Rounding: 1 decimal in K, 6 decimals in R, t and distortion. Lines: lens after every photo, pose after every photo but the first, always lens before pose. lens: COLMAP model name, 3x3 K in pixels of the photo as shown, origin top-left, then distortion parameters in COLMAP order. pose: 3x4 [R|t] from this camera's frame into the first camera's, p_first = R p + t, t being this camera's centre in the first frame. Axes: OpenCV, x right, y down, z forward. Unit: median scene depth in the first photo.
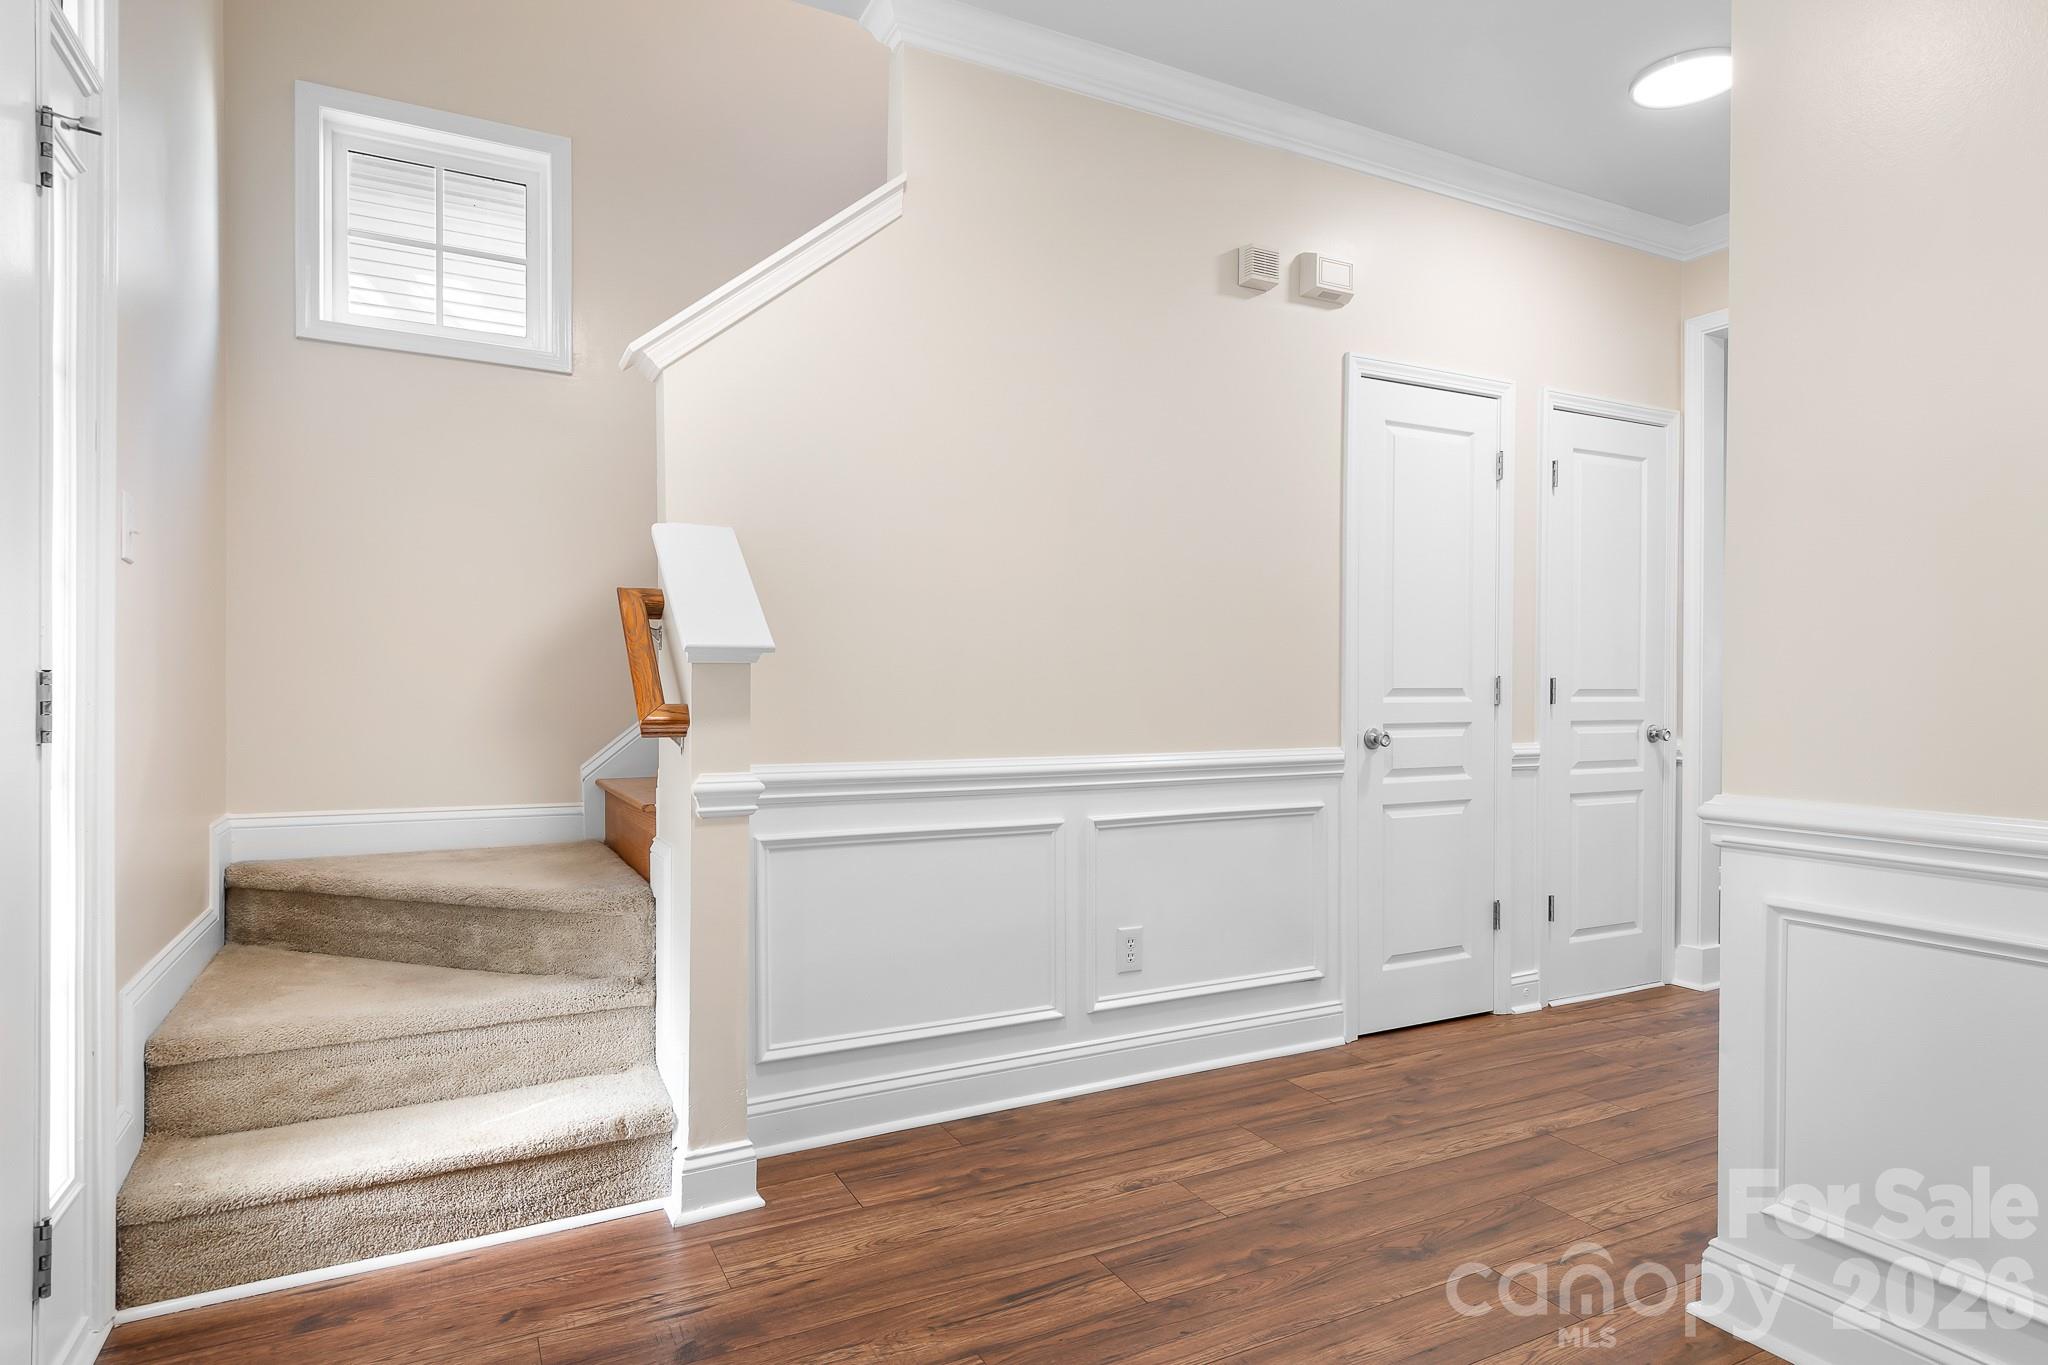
lens RADIAL K [[1123.3, 0, 1024.0], [0, 1123.3, 682.5], [0, 0, 1]] dist [-0.003856, -0.001882]
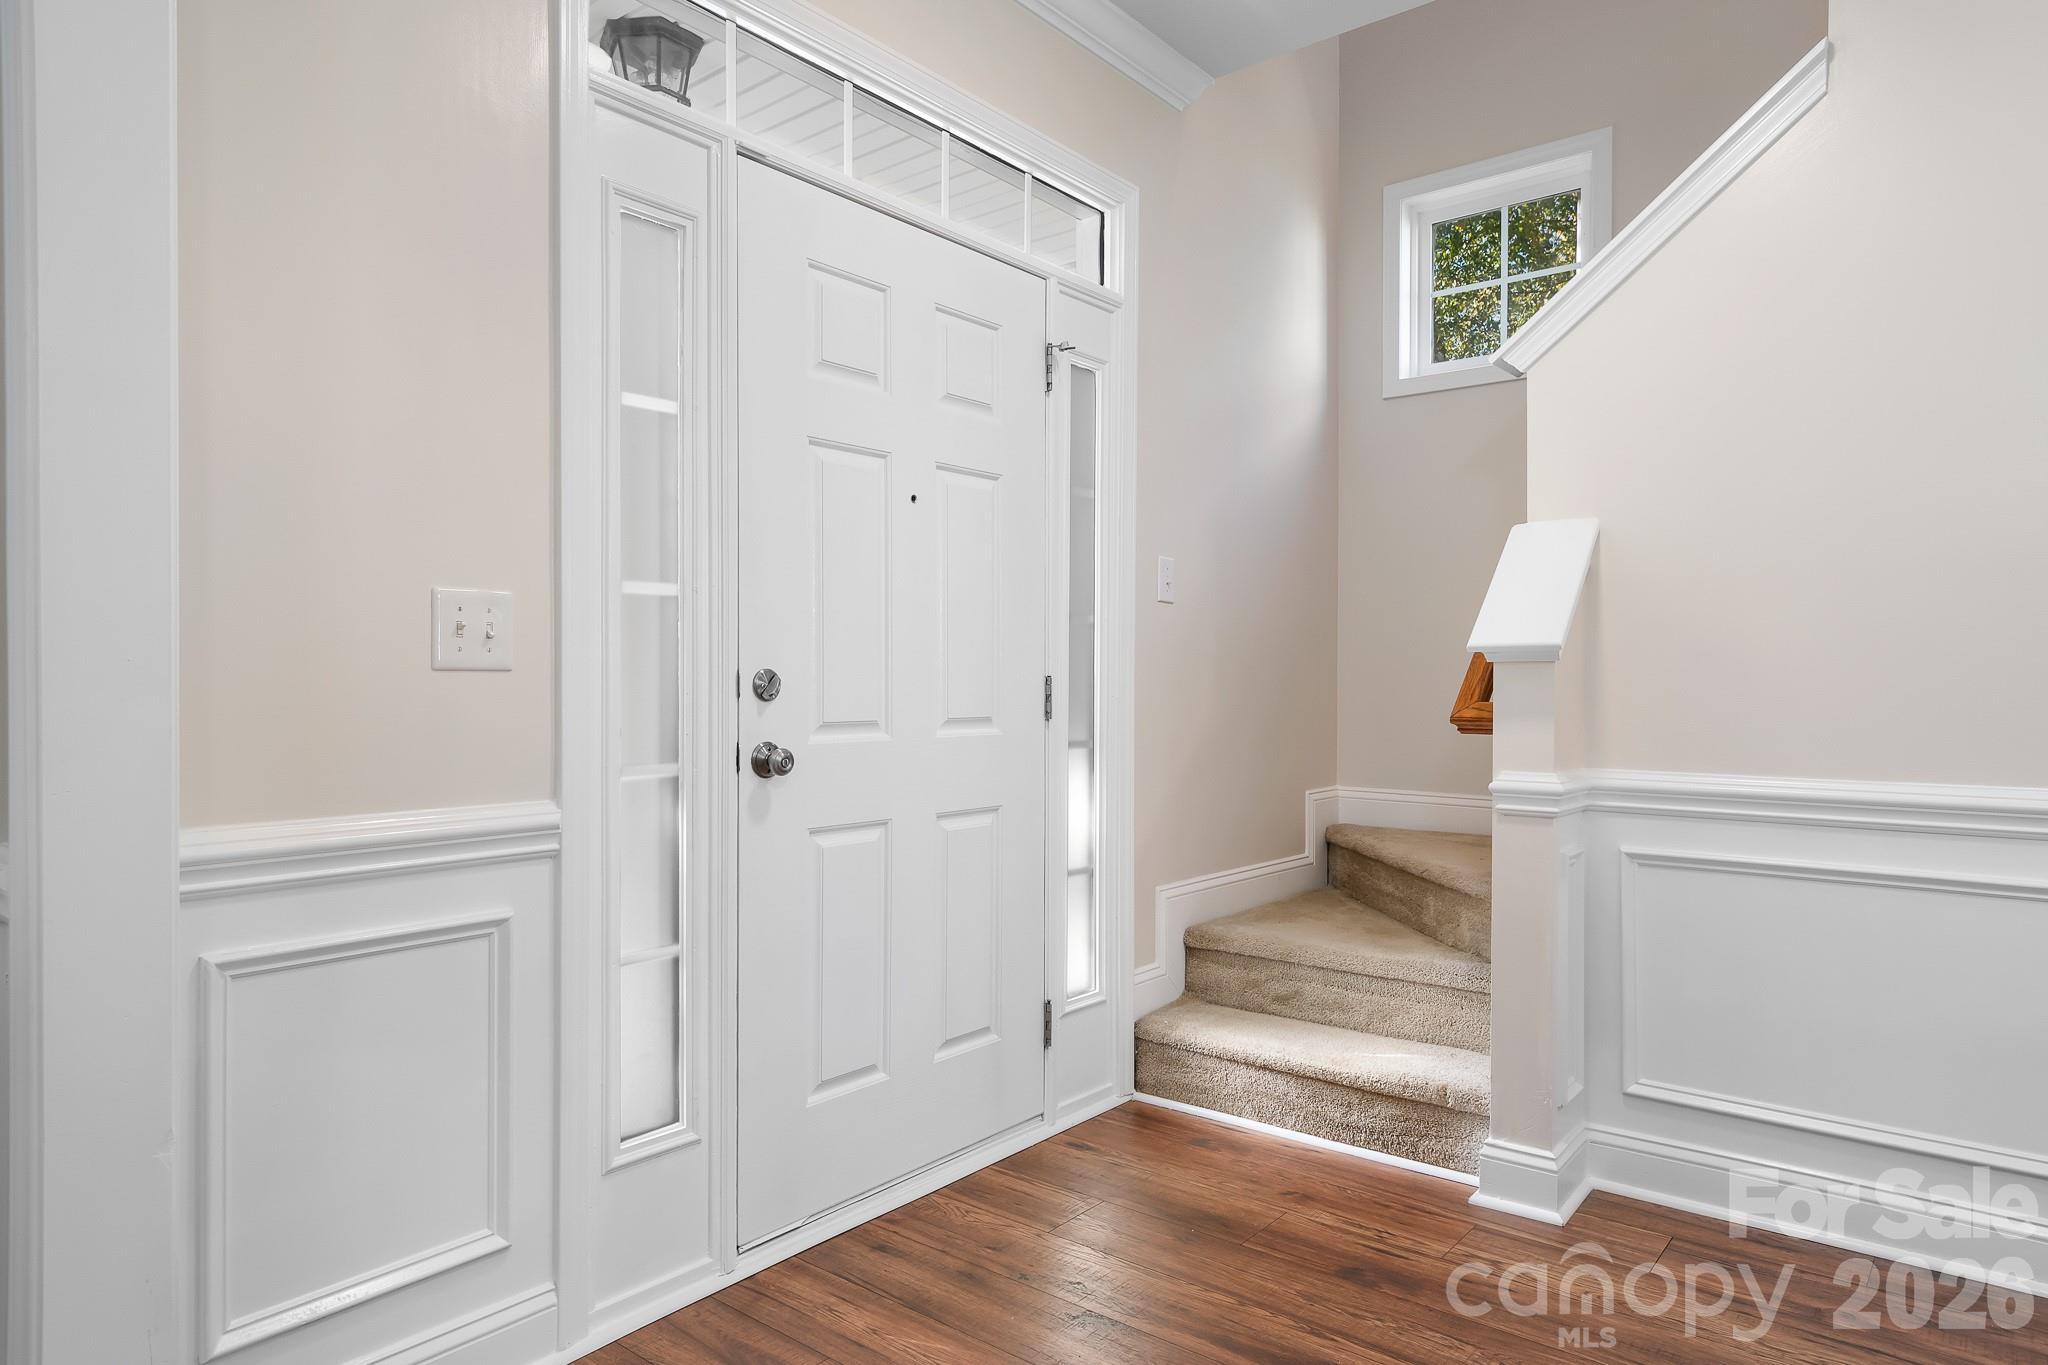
lens RADIAL K [[1214.1, 0, 1024.0], [0, 1214.1, 682.5], [0, 0, 1]] dist [0.003894, -0.001416]
pose [[0.389269, -0.002680, -0.921120, 0.568939], [0.002859, 0.999994, -0.001701, 0.001164], [0.921120, -0.001971, 0.389275, 0.175795]]
